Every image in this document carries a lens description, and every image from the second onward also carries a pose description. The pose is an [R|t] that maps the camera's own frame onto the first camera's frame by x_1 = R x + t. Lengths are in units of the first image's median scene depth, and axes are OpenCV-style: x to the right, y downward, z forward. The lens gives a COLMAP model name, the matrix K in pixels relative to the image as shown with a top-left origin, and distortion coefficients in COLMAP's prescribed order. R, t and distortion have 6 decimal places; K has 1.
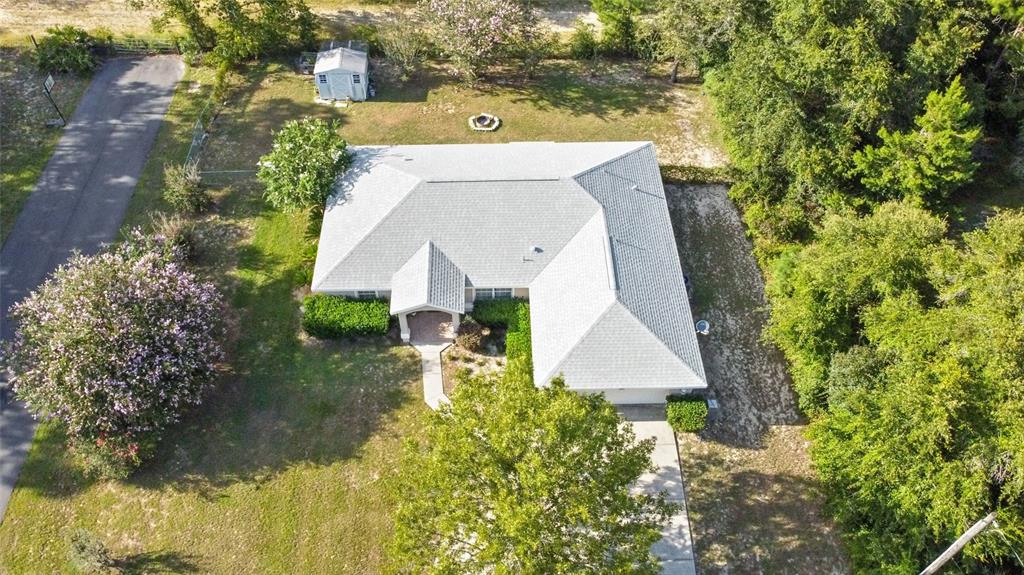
lens RADIAL K [[762.6, 0, 502.0], [0, 762.6, 286.7], [0, 0, 1]] dist [0.002463, -0.000460]
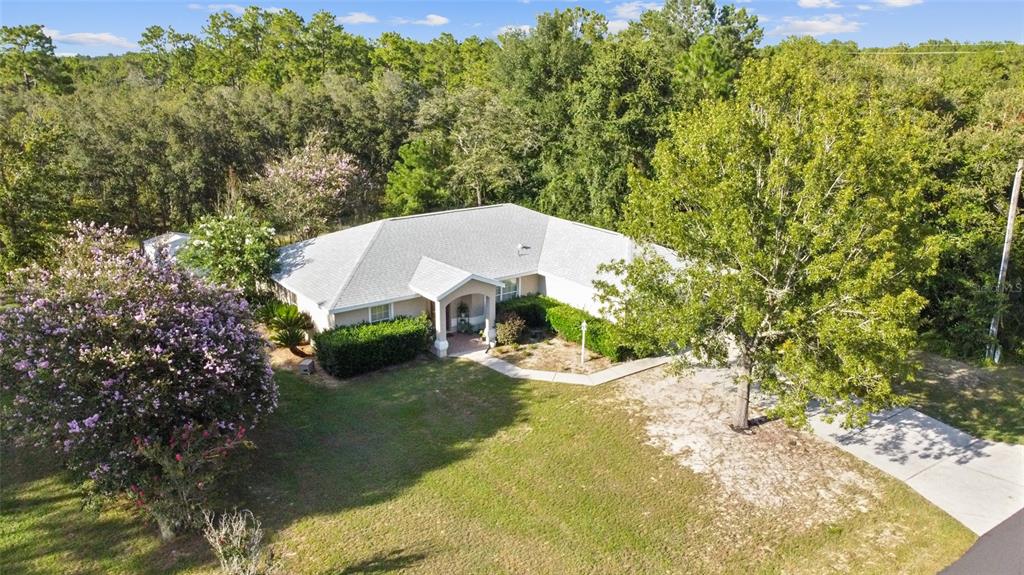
lens RADIAL K [[762.6, 0, 507.4], [0, 762.6, 296.9], [0, 0, 1]] dist [0.002463, -0.000460]
pose [[0.817770, -0.162429, 0.552150, -0.522635], [0.448964, 0.780293, -0.435402, 0.419835], [-0.360116, 0.603954, 0.711025, 0.343189]]
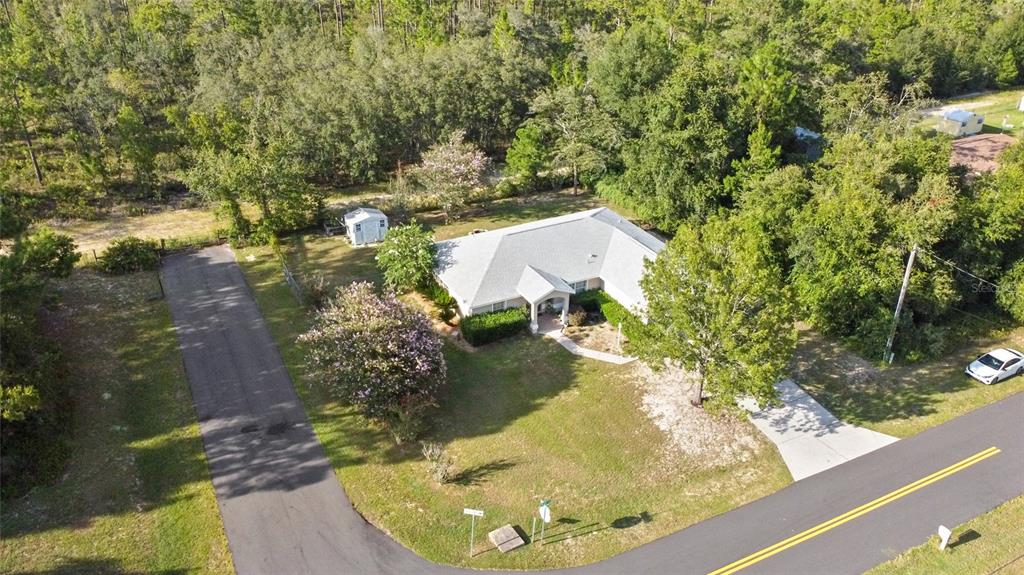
lens RADIAL K [[762.6, 0, 516.0], [0, 762.6, 289.4], [0, 0, 1]] dist [0.002463, -0.000460]
pose [[0.892670, -0.204318, 0.401738, -0.703833], [0.344244, 0.884420, -0.315114, 0.431609], [-0.290922, 0.419589, 0.859831, -0.222029]]
